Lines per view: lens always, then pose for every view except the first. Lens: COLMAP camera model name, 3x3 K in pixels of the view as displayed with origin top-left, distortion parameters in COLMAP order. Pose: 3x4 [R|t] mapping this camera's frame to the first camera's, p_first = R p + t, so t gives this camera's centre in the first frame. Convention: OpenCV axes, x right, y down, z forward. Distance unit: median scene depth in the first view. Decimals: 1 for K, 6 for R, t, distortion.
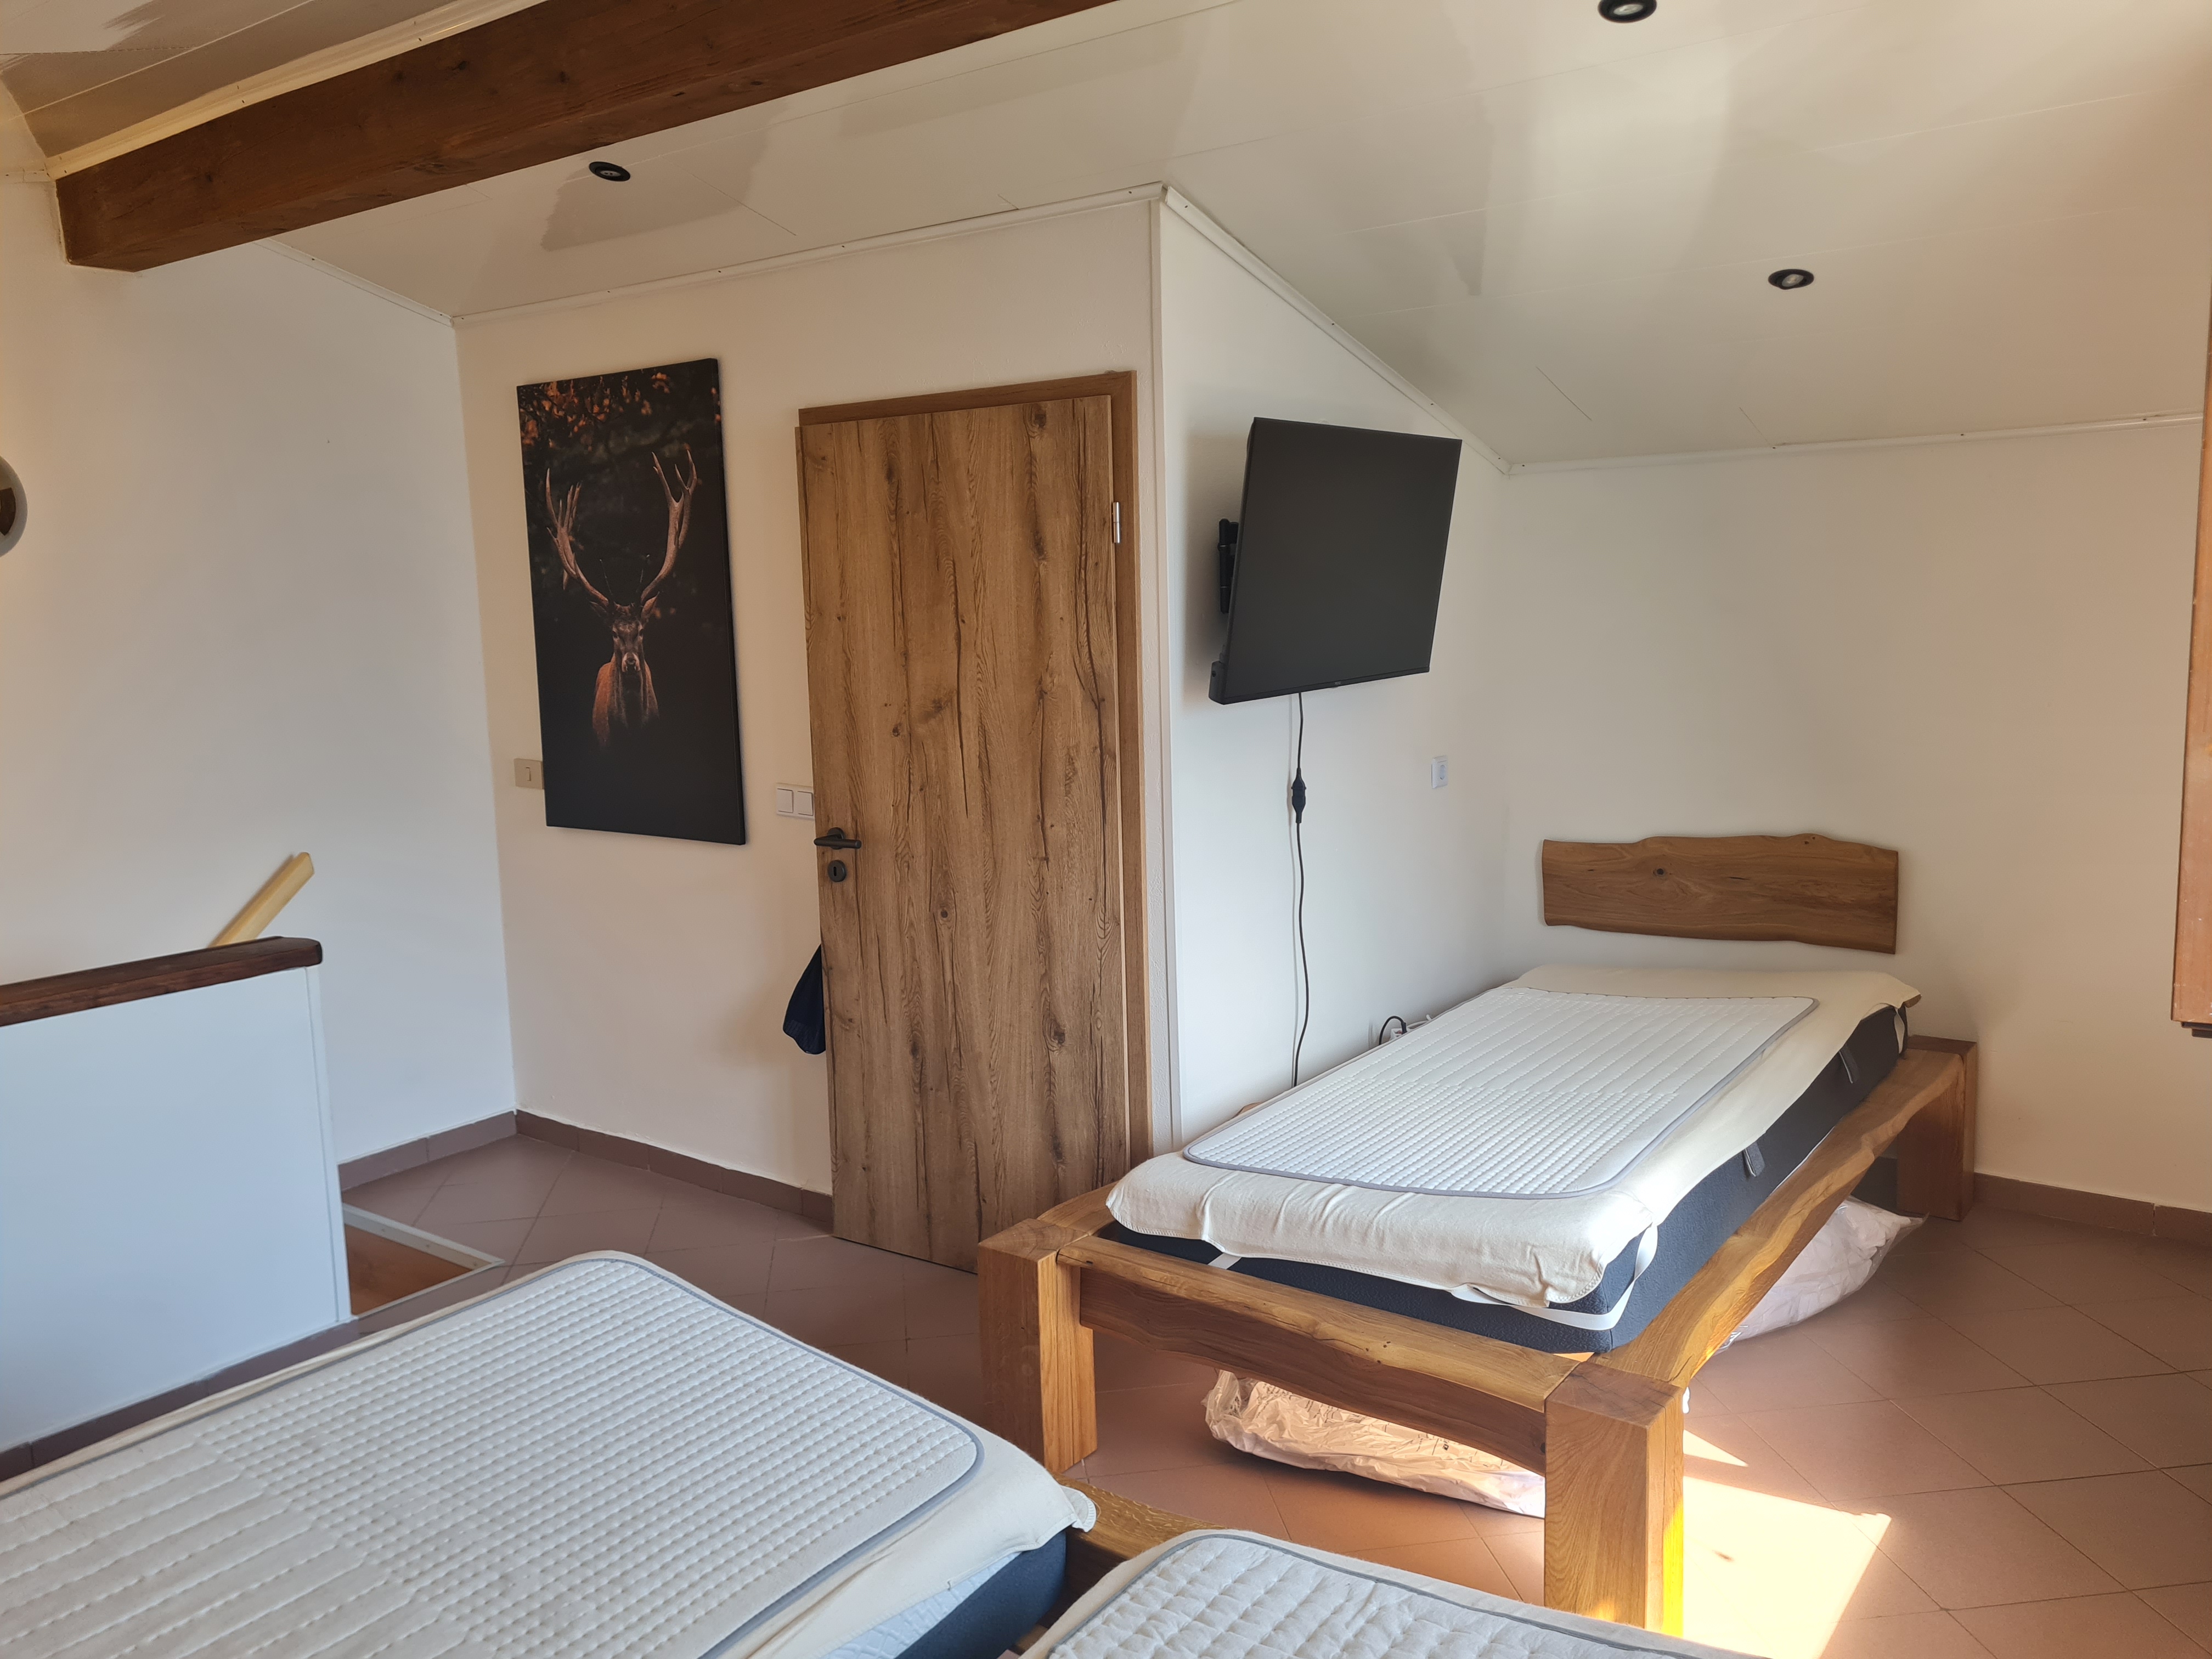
lens RADIAL K [[1652.6, 0, 1126.1], [0, 1652.6, 815.9], [0, 0, 1]] dist [0.058481, -0.044013]
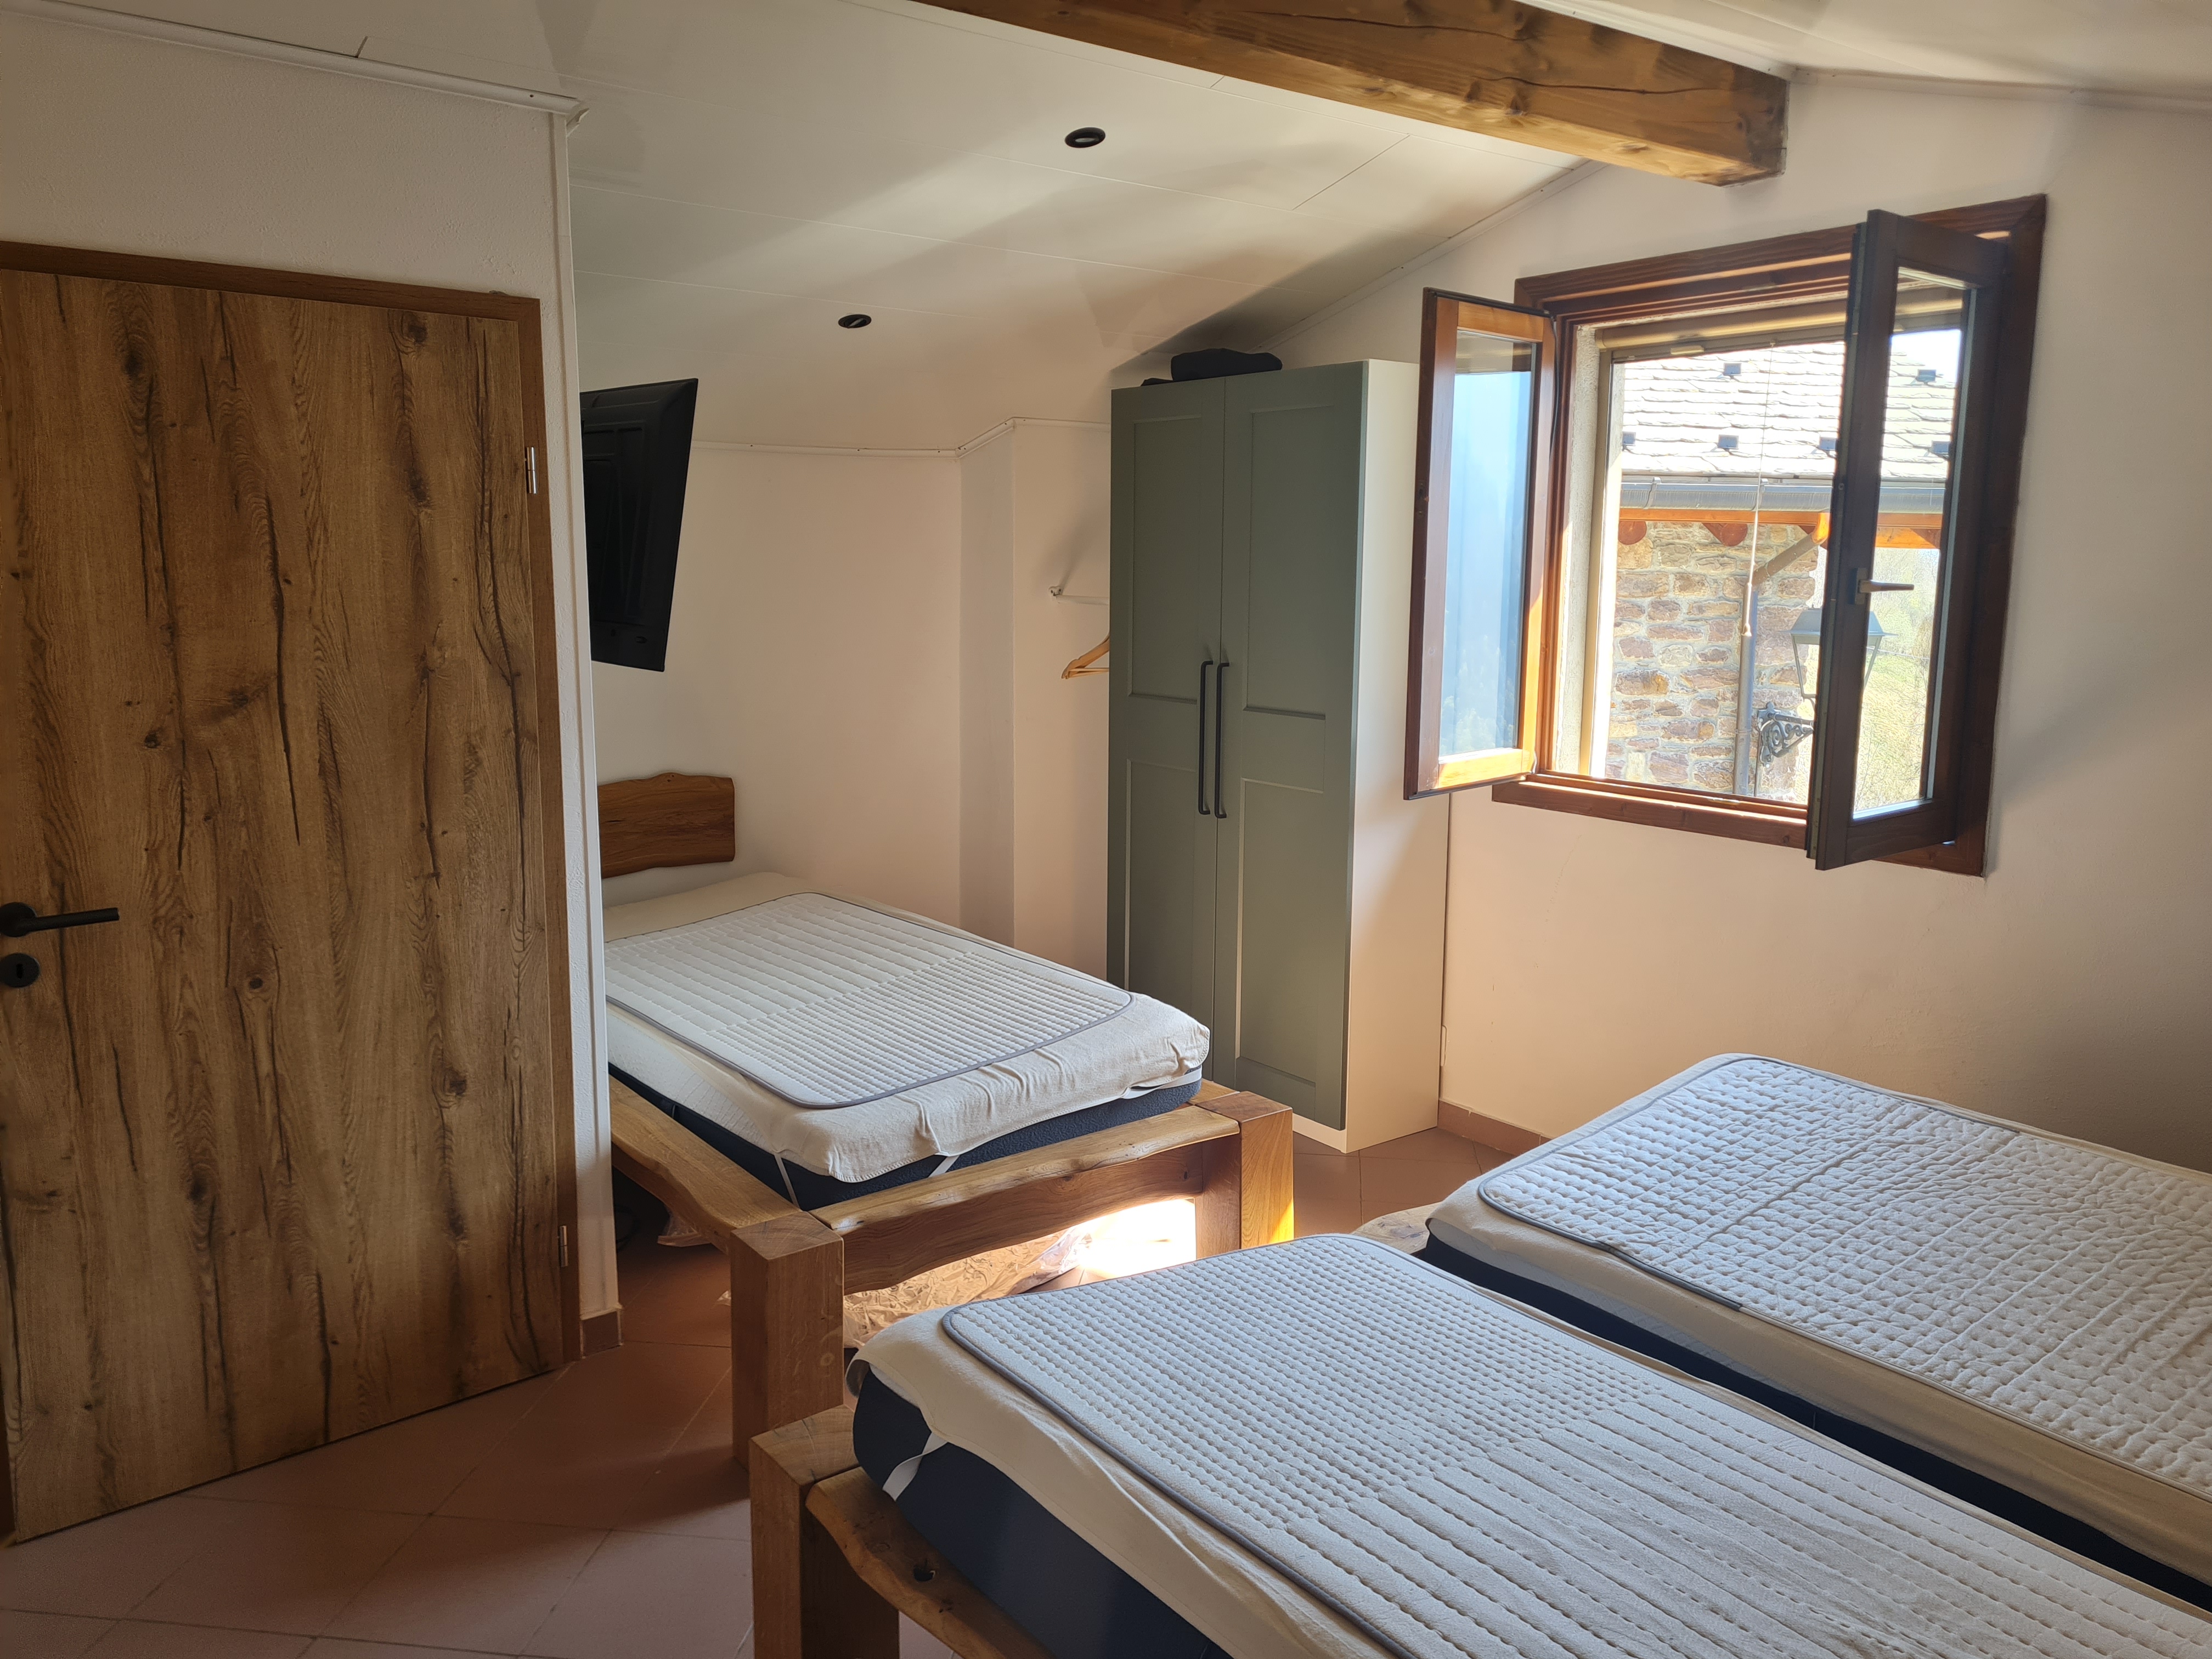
lens RADIAL K [[1652.6, 0, 1126.1], [0, 1652.6, 815.9], [0, 0, 1]] dist [0.058481, -0.044013]
pose [[0.268478, -0.126737, 0.954912, -0.726437], [0.114830, 0.988449, 0.098903, -0.044151], [-0.956417, 0.083099, 0.279930, 0.434429]]
